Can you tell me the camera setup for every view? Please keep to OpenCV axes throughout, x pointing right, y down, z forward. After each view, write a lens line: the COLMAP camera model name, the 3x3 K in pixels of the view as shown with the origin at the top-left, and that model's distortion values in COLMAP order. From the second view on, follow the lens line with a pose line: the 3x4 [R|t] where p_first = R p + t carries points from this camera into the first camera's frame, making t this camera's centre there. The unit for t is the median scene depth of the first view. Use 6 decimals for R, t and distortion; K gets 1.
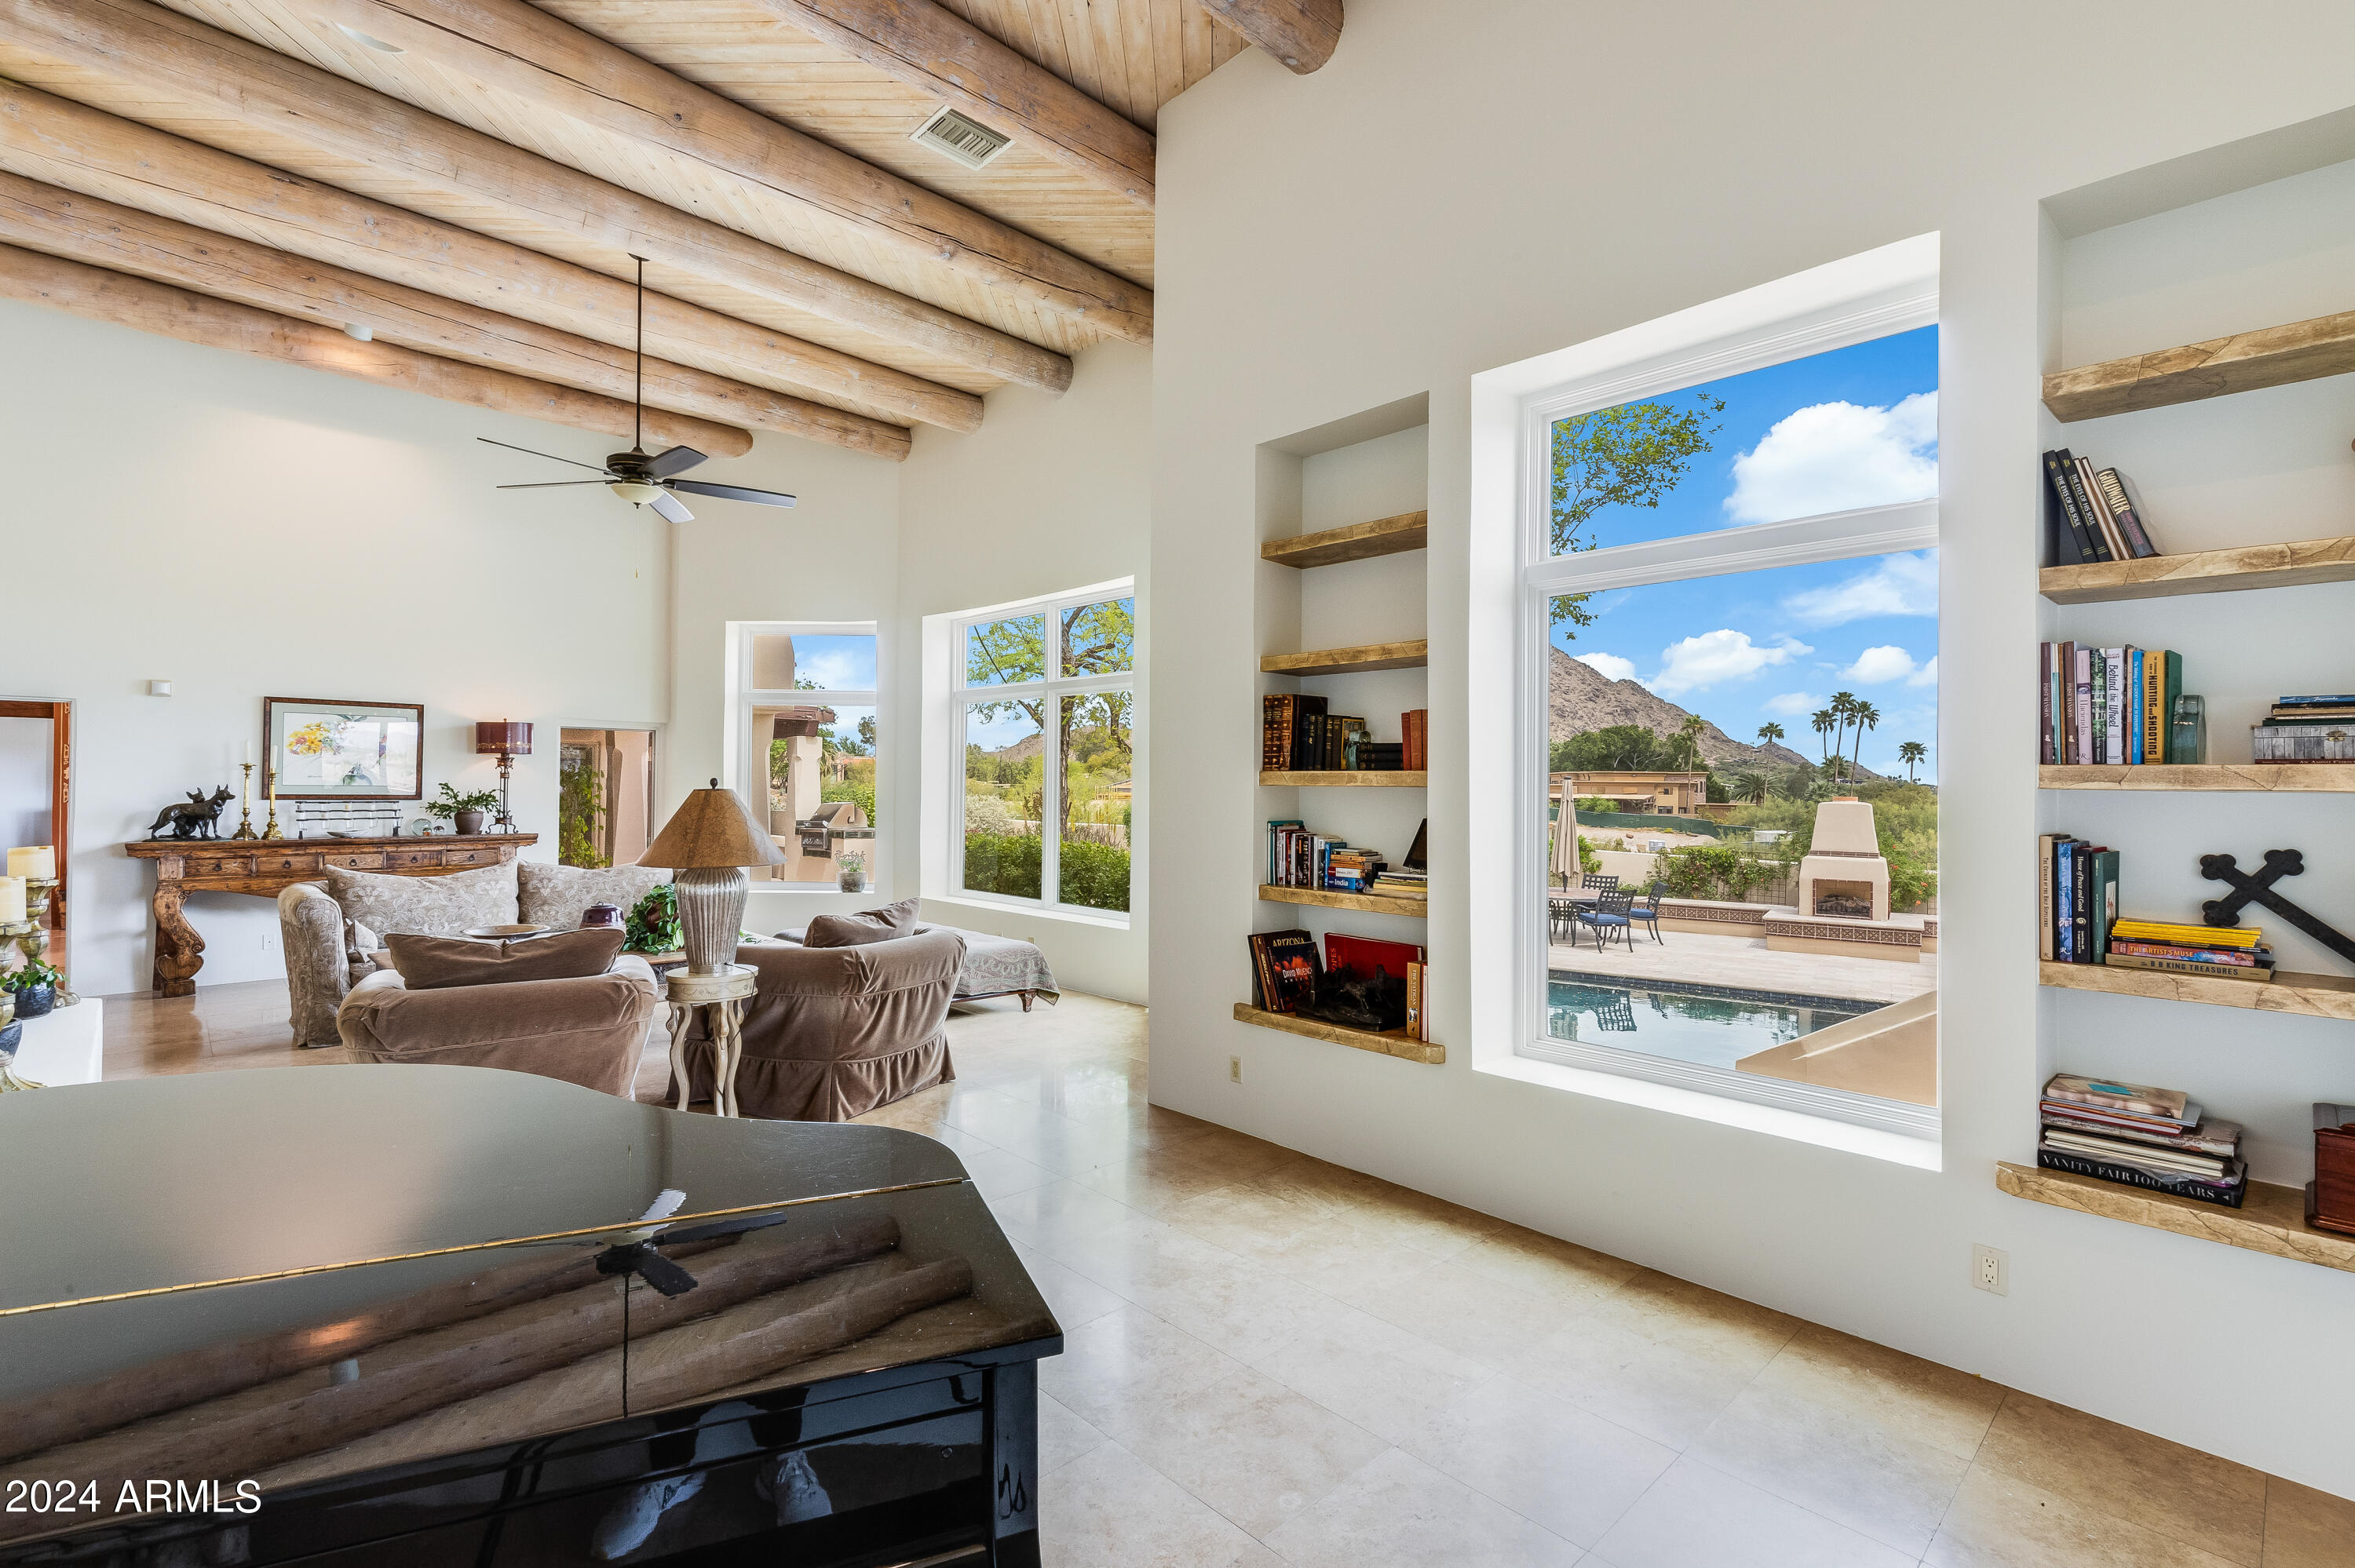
lens RADIAL K [[1083.9, 0, 1181.9], [0, 1083.9, 777.8], [0, 0, 1]] dist [-0.027672, 0.006927]
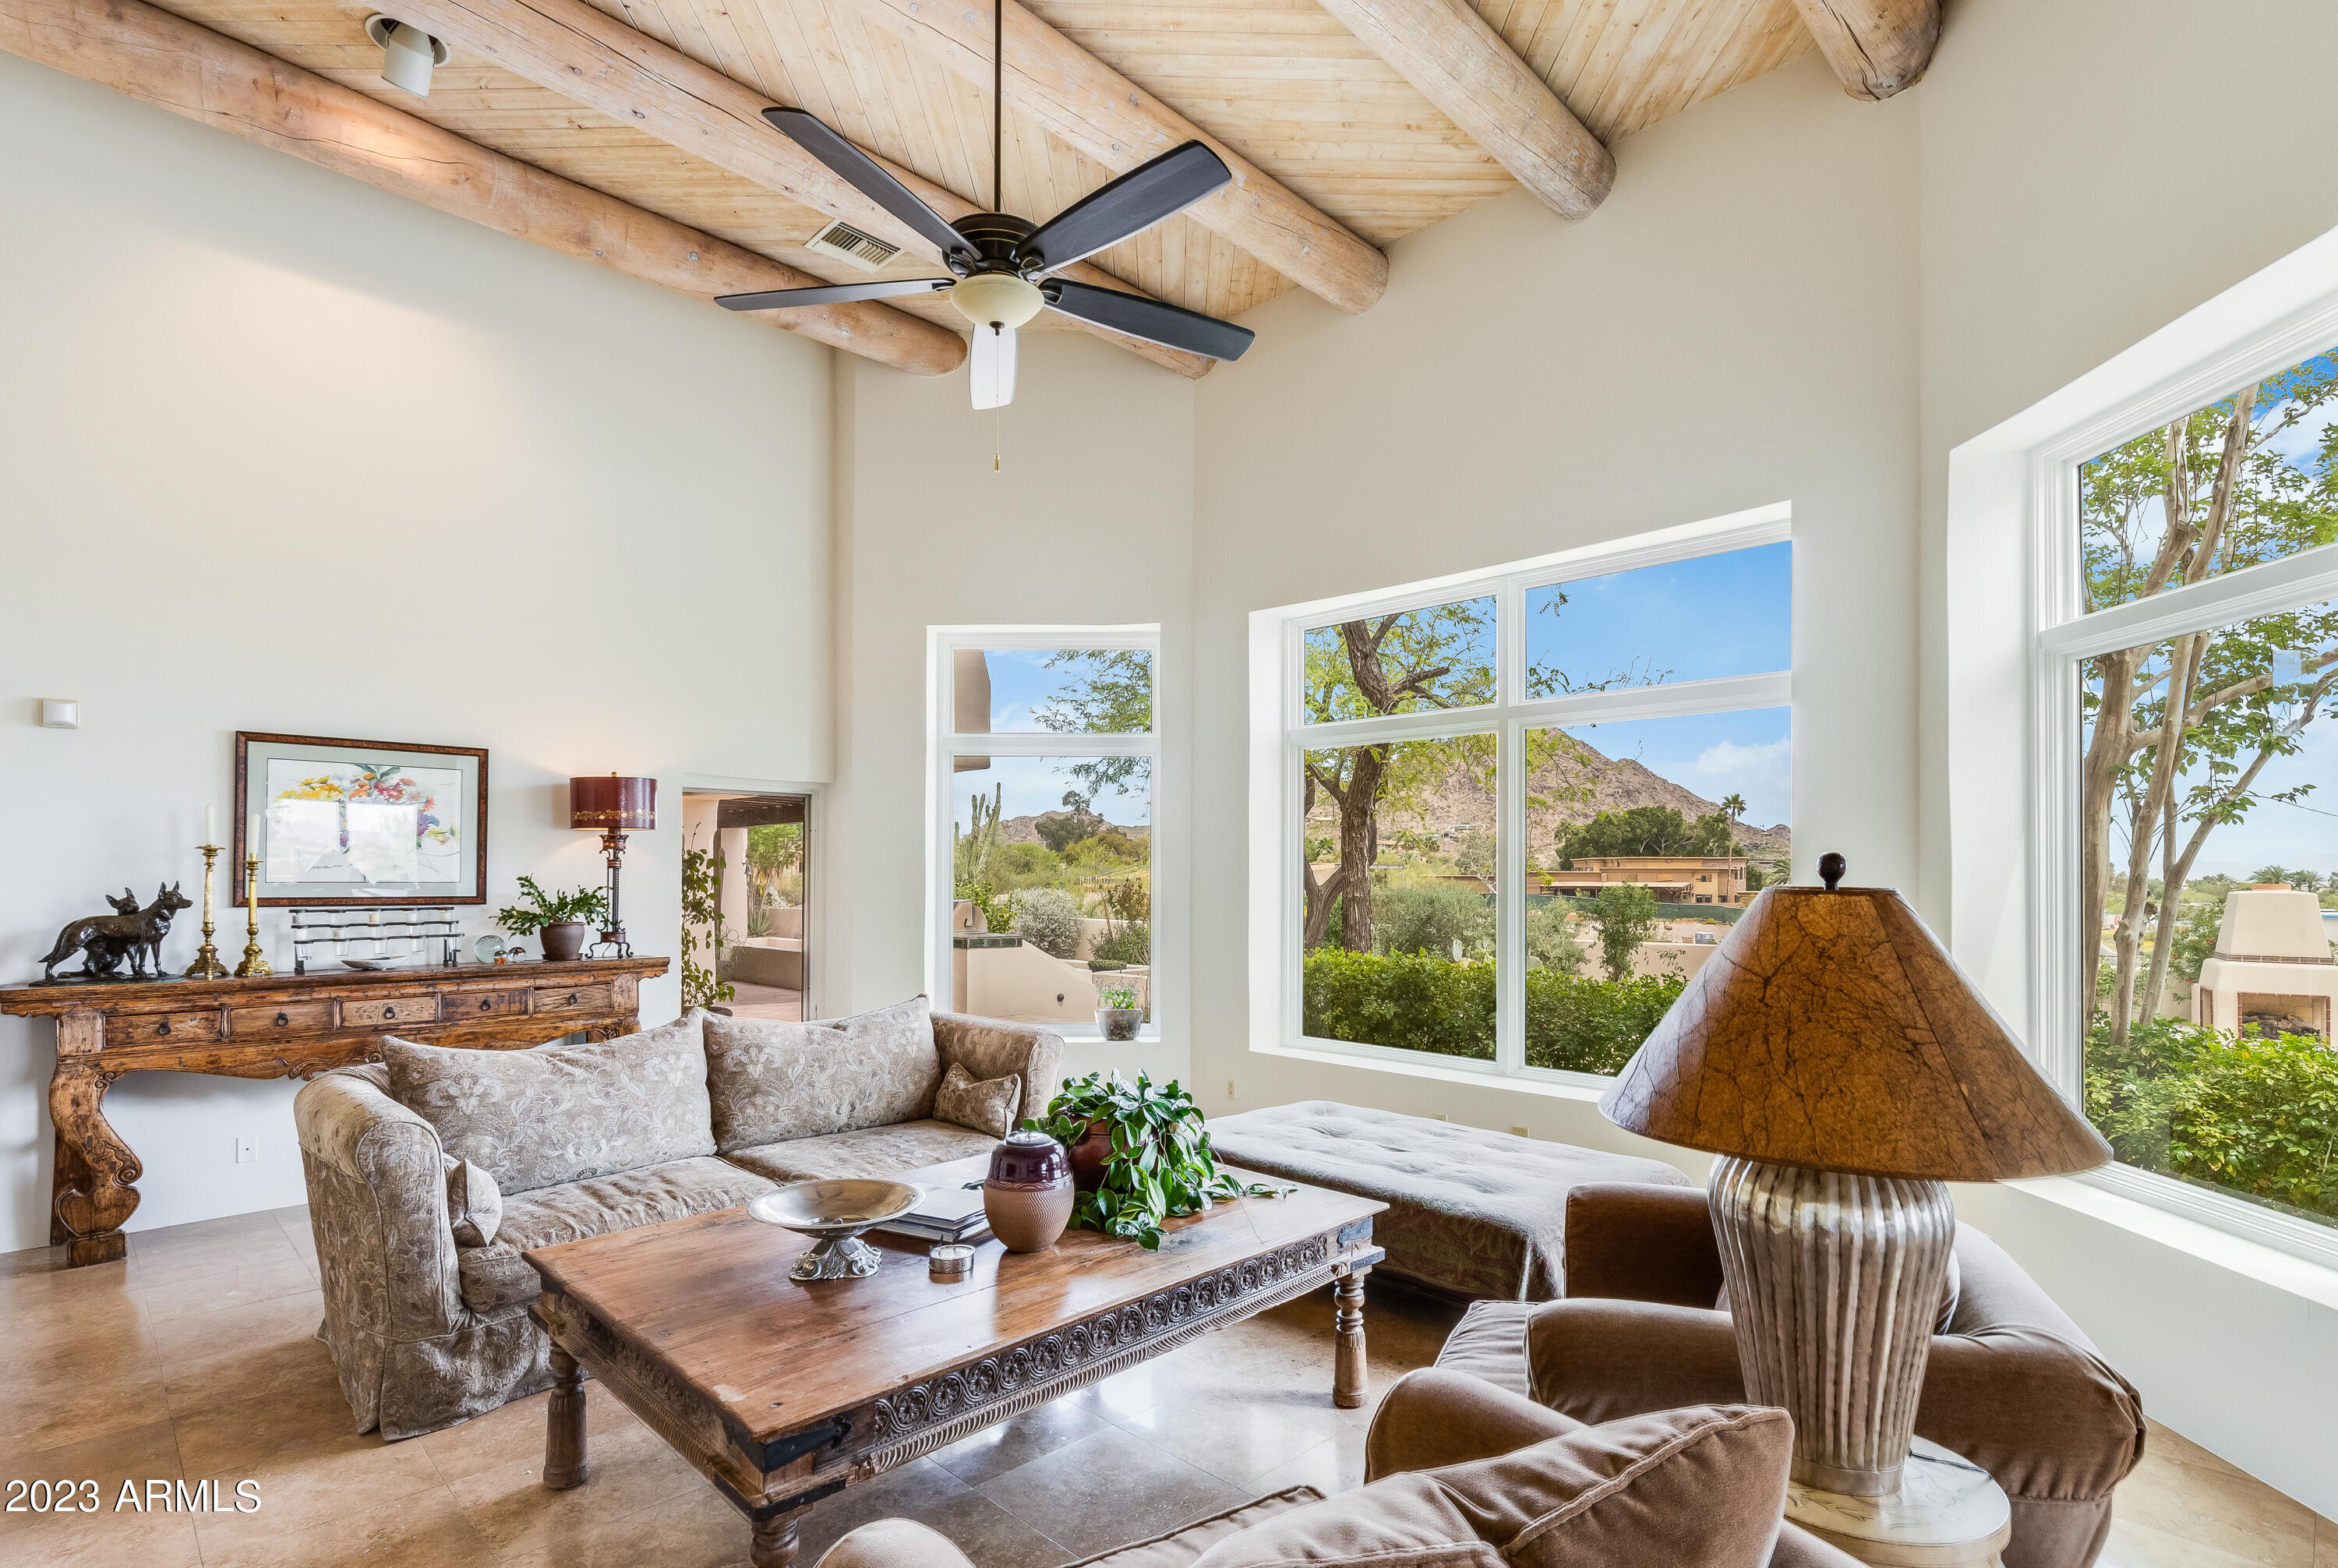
lens RADIAL K [[1155.7, 0, 1132.6], [0, 1155.7, 869.0], [0, 0, 1]] dist [-0.016268, 0.001300]
pose [[0.999948, -0.006432, -0.007894, -0.366395], [0.006443, 0.999978, 0.001427, 0.001905], [0.007884, -0.001478, 0.999968, 0.377718]]
